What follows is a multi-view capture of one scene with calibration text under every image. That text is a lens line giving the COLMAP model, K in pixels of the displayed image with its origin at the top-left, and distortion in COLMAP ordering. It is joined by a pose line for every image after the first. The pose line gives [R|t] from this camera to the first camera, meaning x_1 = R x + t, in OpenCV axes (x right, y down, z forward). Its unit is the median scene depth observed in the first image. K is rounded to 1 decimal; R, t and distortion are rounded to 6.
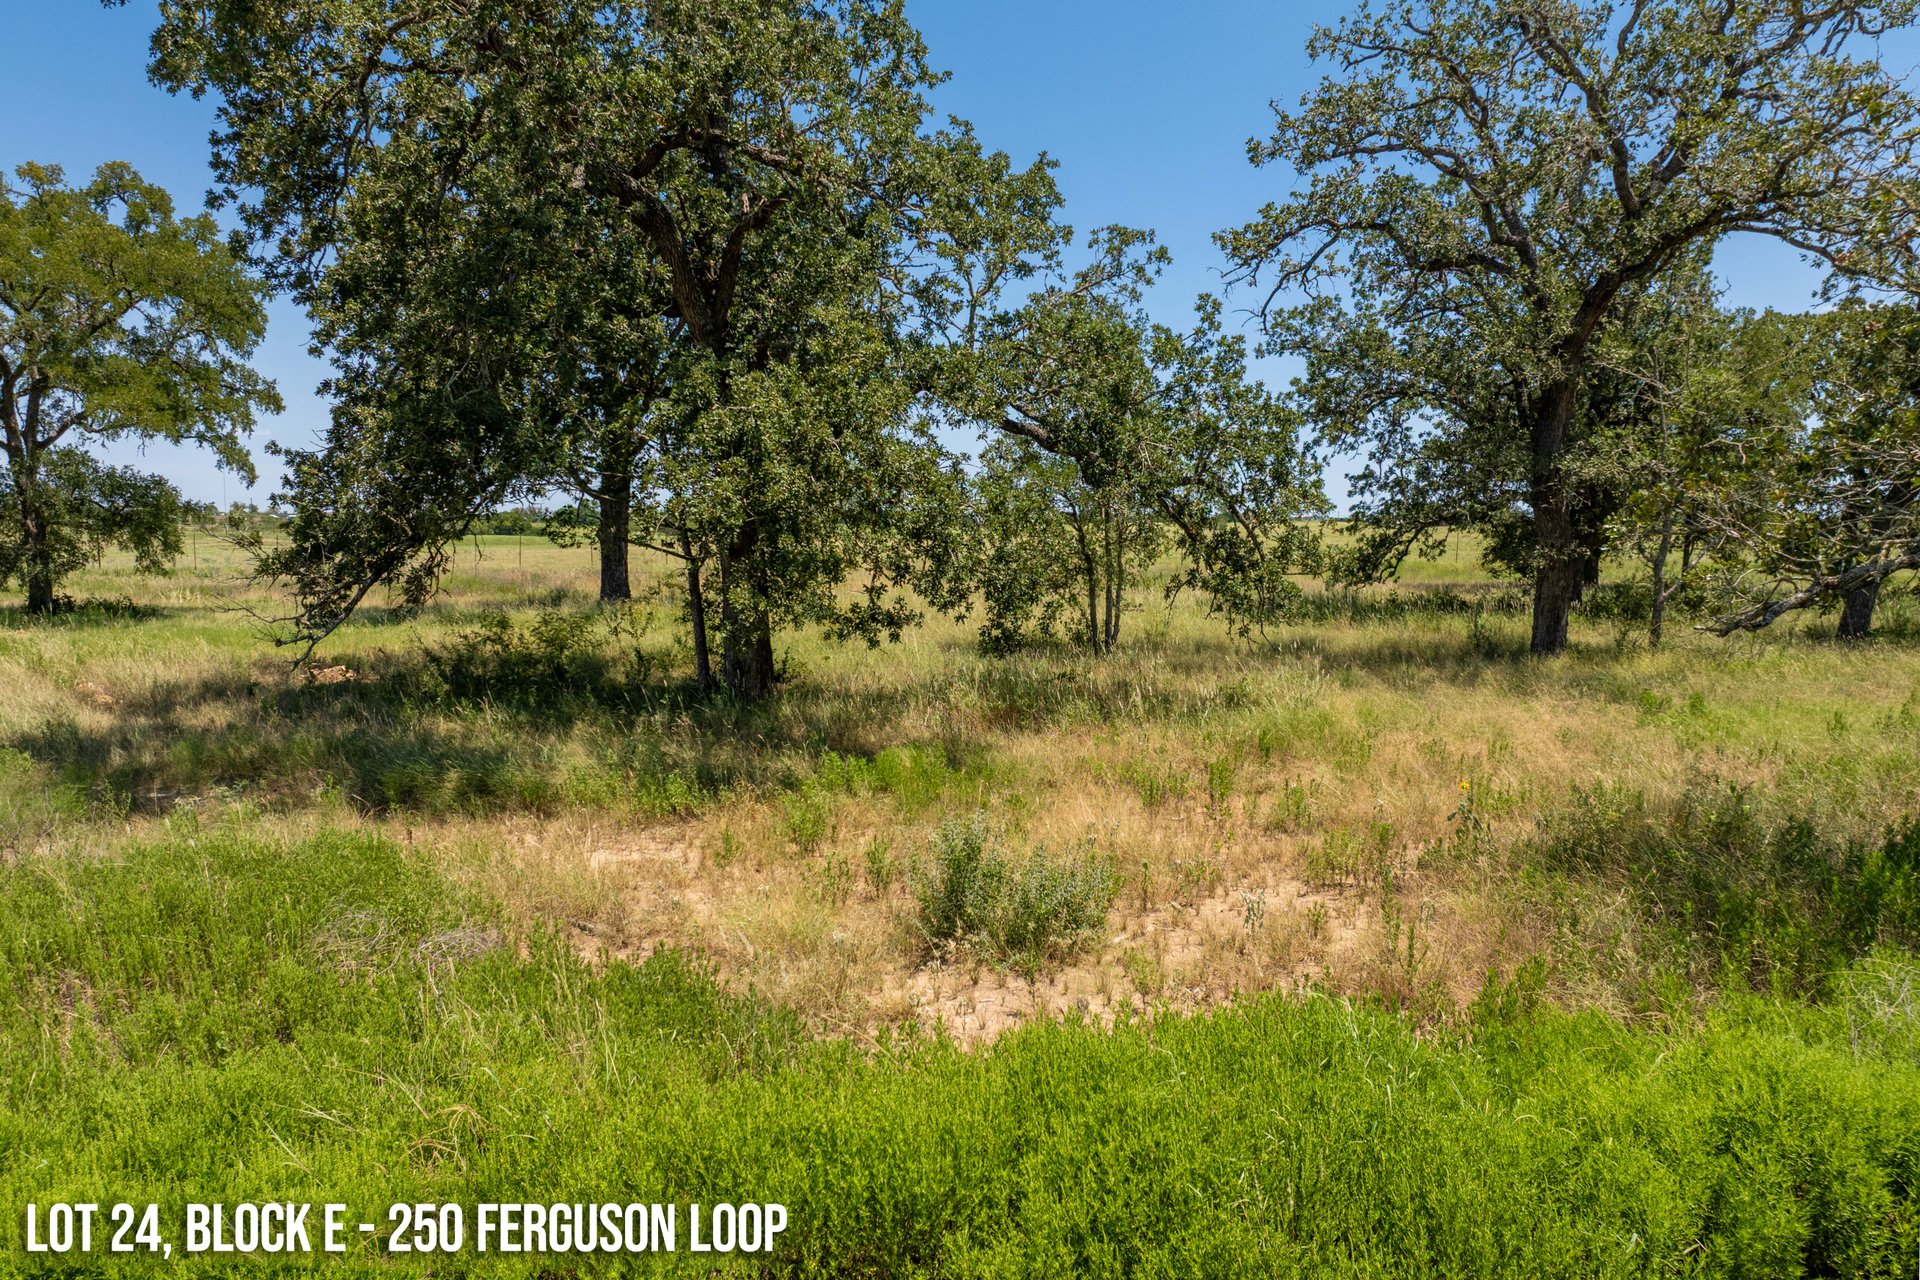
lens RADIAL K [[1170.8, 0, 960.5], [0, 1170.8, 680.8], [0, 0, 1]] dist [-0.075300, 0.000323]
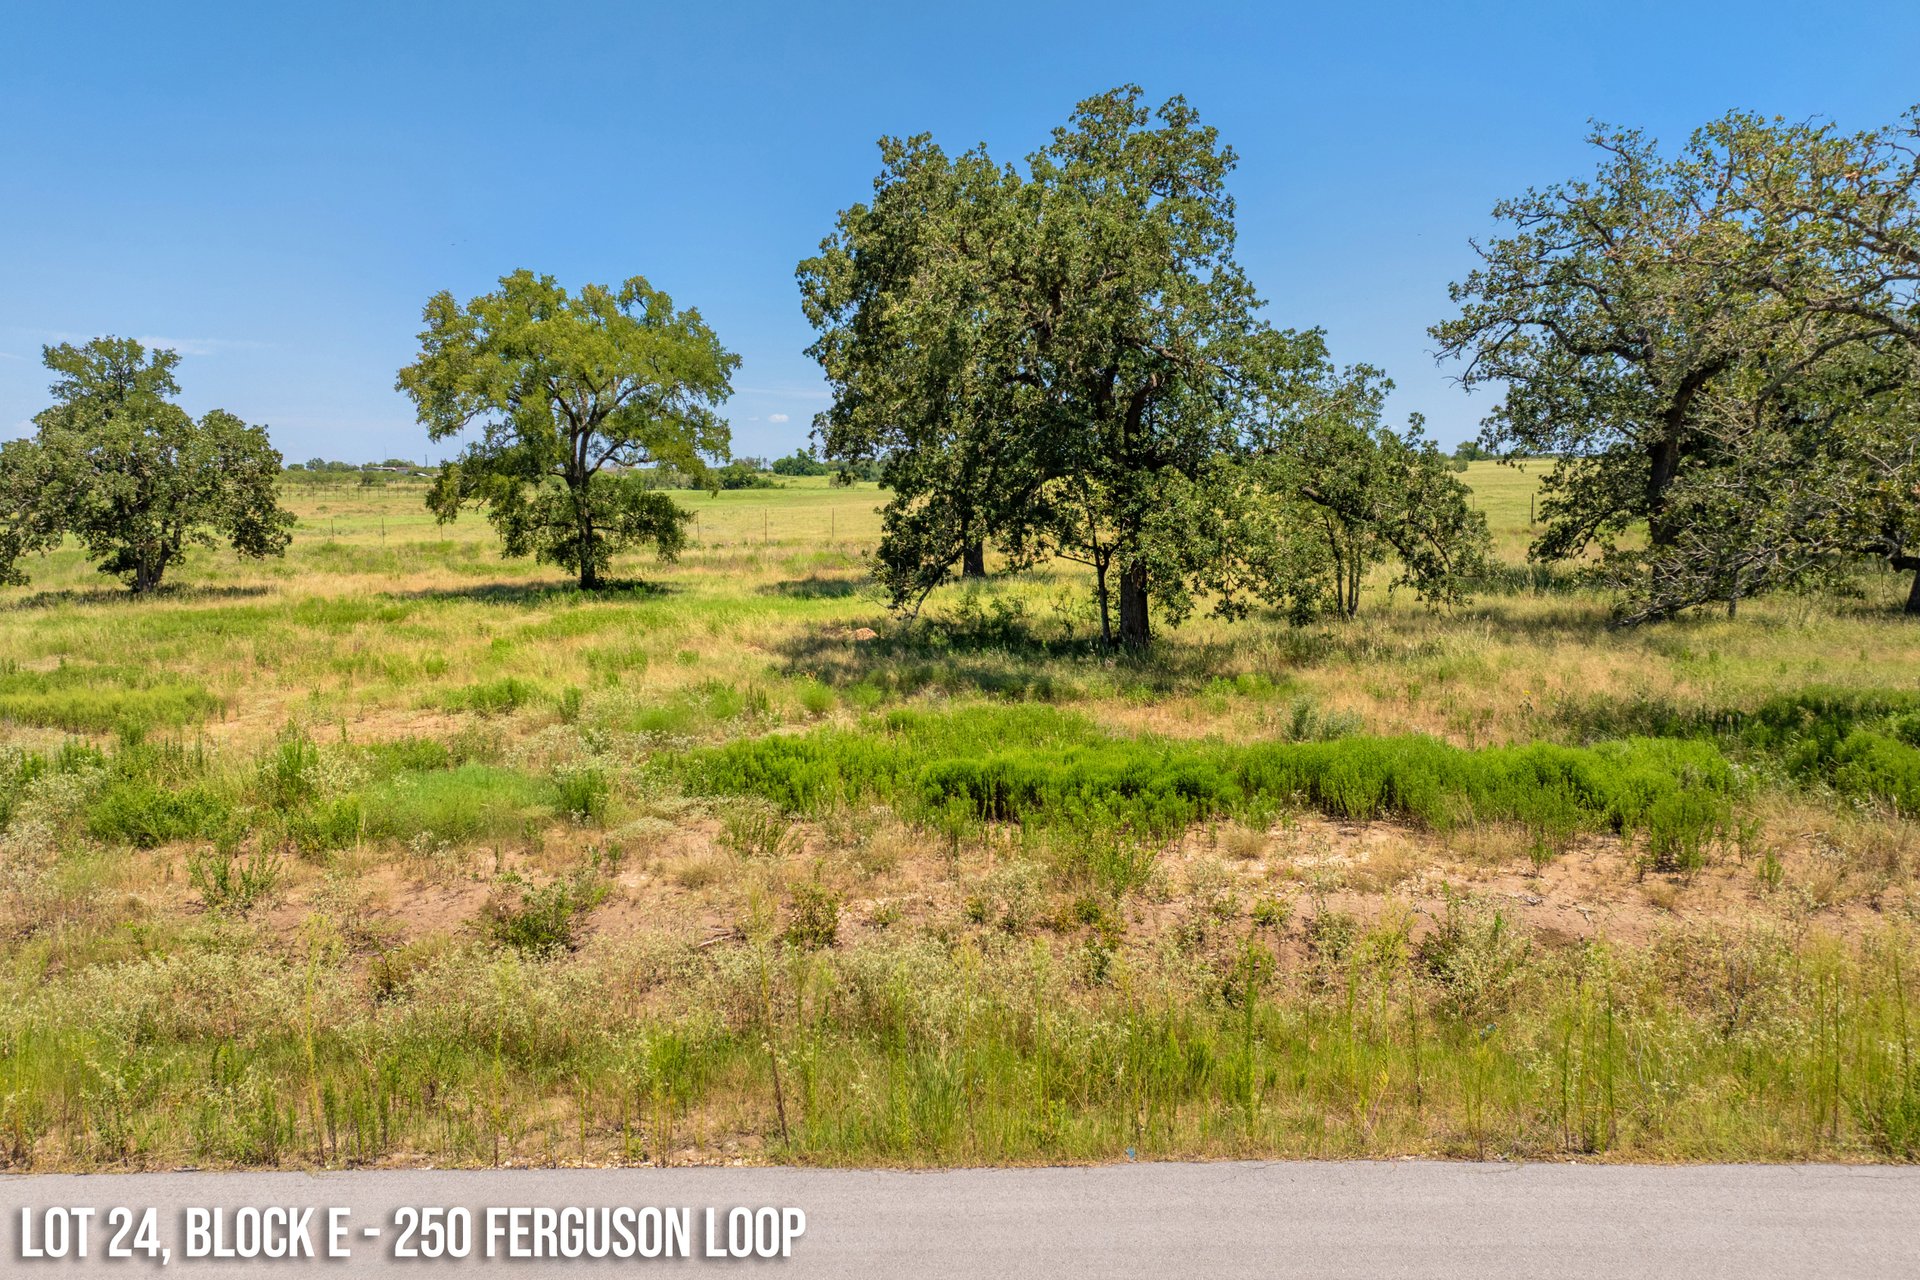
lens RADIAL K [[1170.8, 0, 960.5], [0, 1170.8, 680.8], [0, 0, 1]] dist [-0.075300, 0.000323]
pose [[0.982495, 0.007738, -0.186126, -0.112725], [0.000239, 0.999084, 0.042796, -0.011243], [0.186286, -0.042091, 0.981593, -0.713921]]
